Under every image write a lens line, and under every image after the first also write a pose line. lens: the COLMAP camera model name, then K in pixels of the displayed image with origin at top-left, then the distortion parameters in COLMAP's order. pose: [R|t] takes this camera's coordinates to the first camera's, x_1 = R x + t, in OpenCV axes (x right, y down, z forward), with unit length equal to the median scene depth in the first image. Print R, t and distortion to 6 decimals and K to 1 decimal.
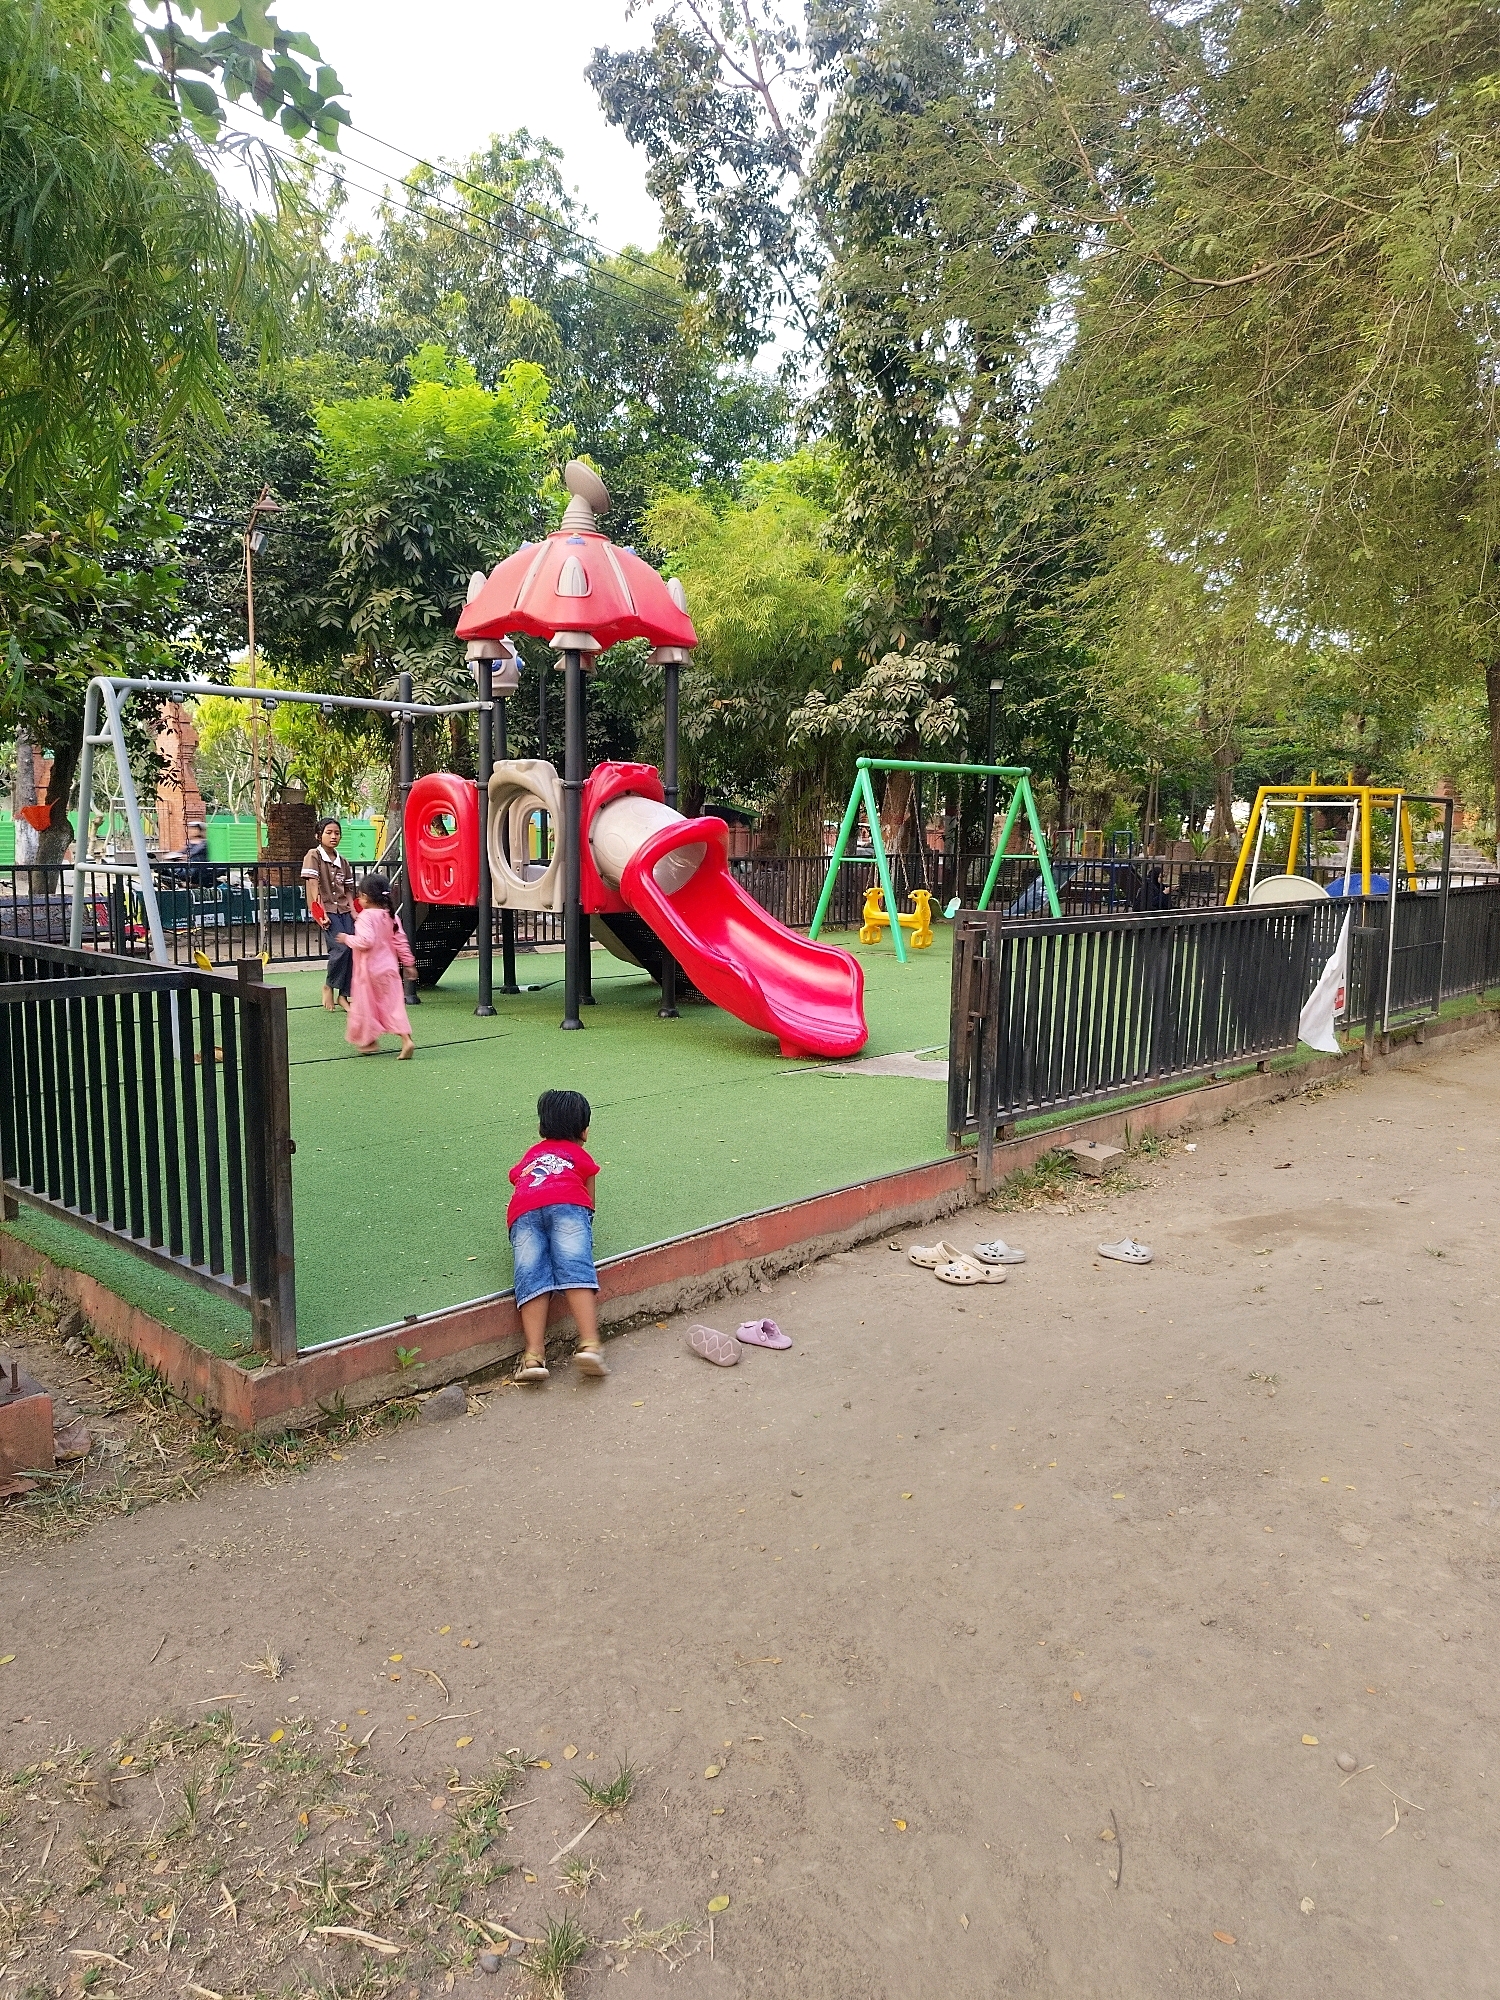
lens RADIAL K [[1319.6, 0, 752.4], [0, 1319.6, 1034.7], [0, 0, 1]] dist [0.002377, -0.061740]
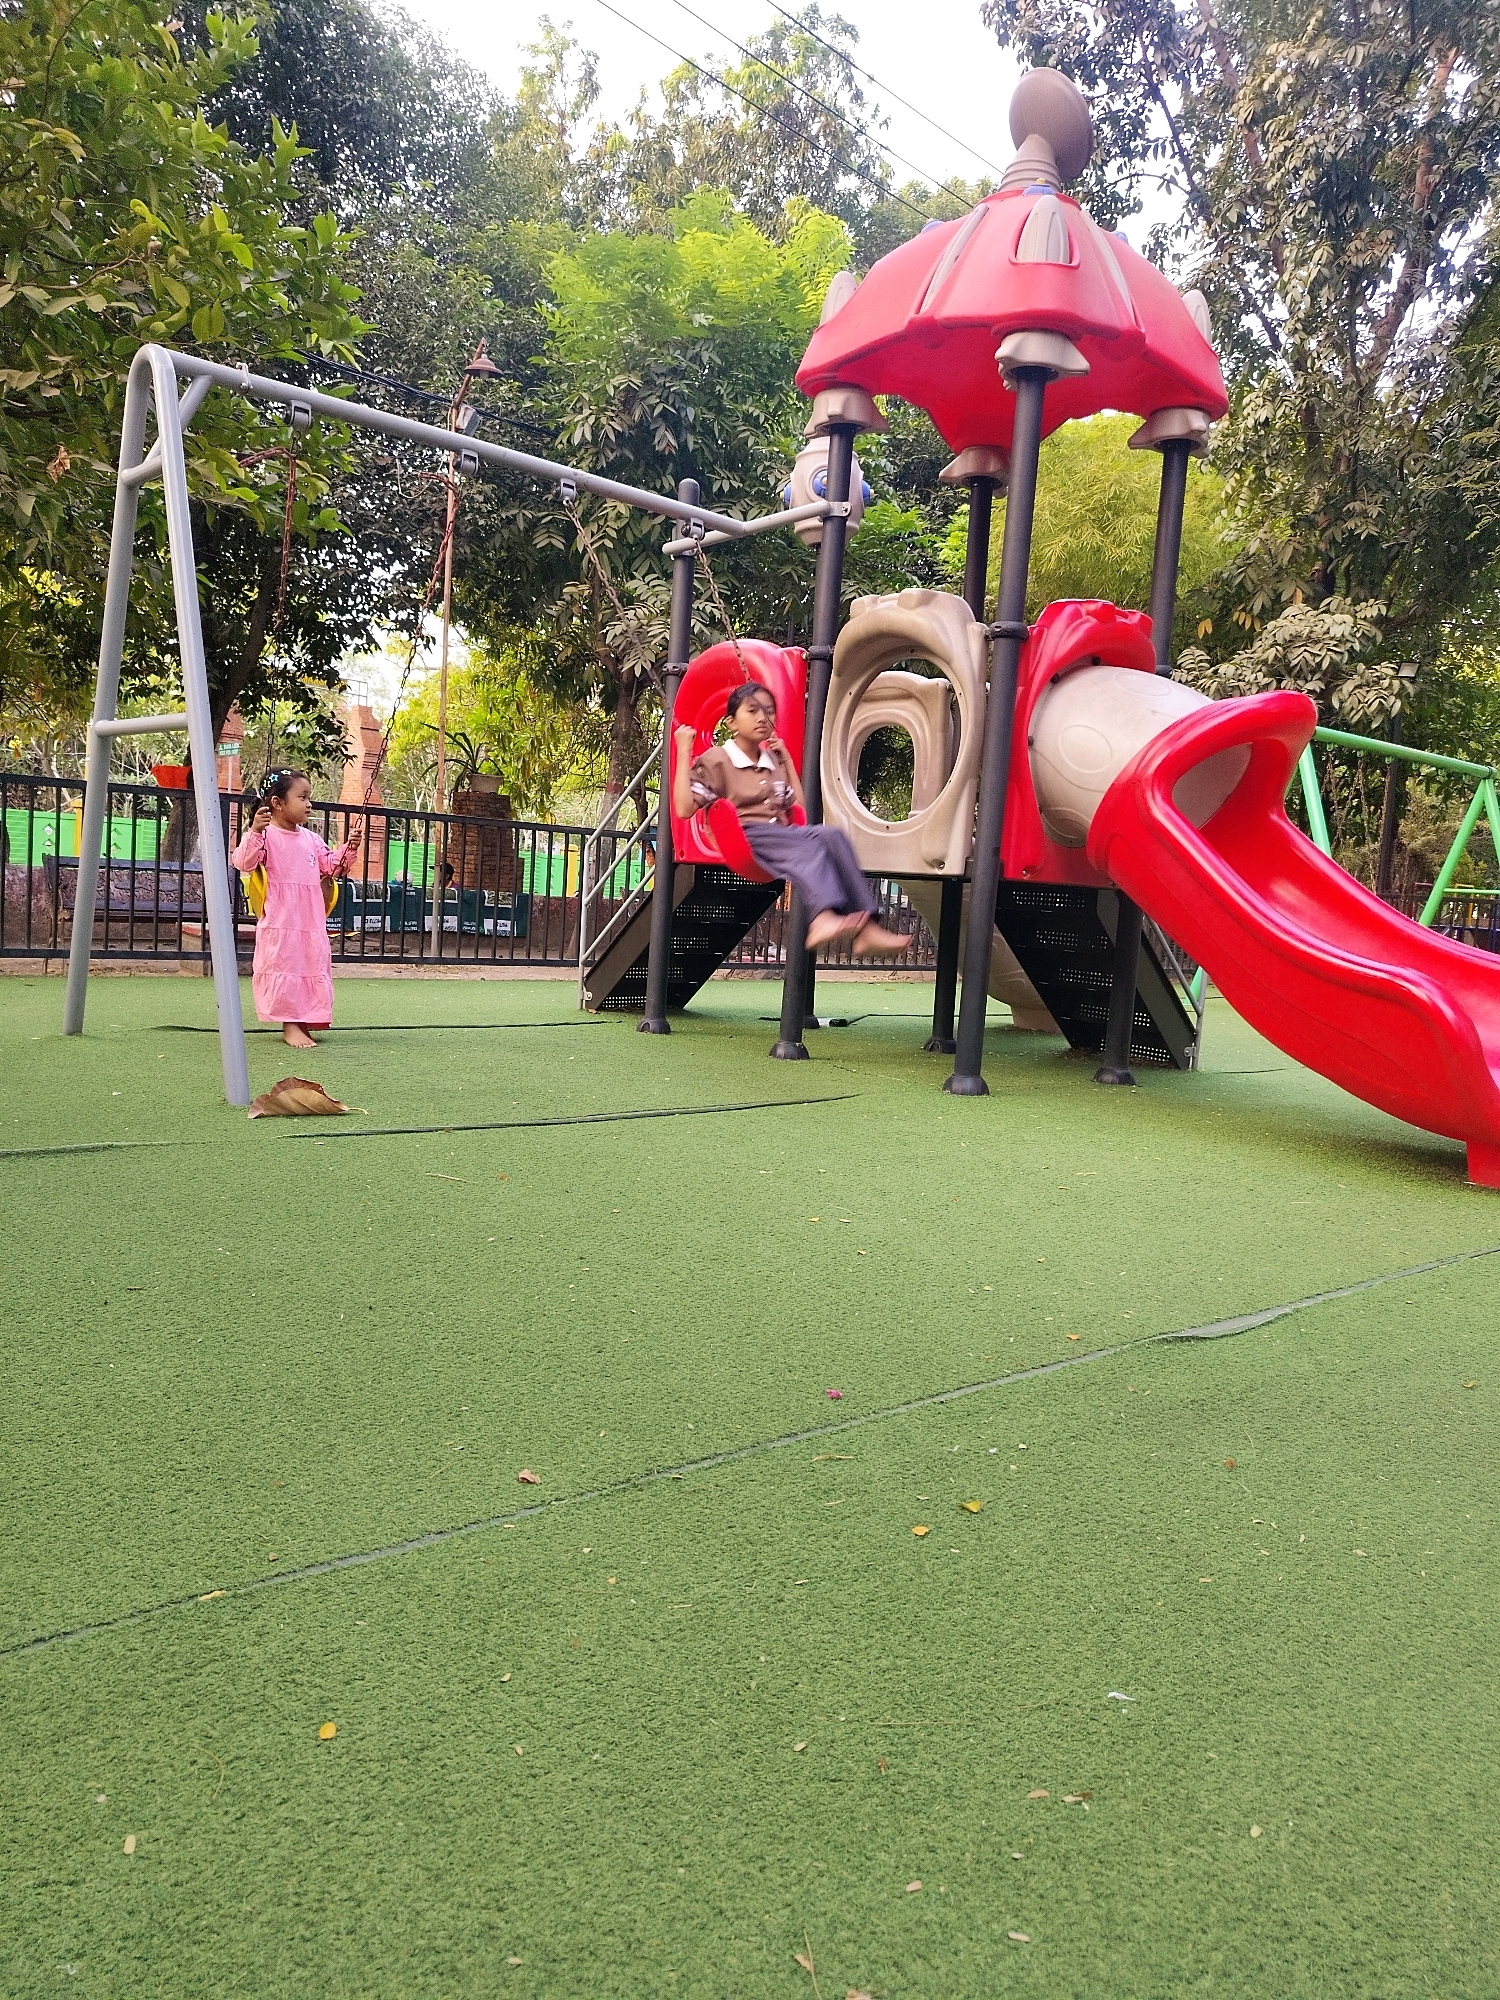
lens RADIAL K [[1319.6, 0, 752.4], [0, 1319.6, 1034.7], [0, 0, 1]] dist [0.002377, -0.061740]
pose [[0.990727, 0.061344, -0.121229, -0.091964], [-0.067602, 0.996548, -0.048196, 0.001947], [0.117854, 0.055944, 0.991454, 0.266022]]
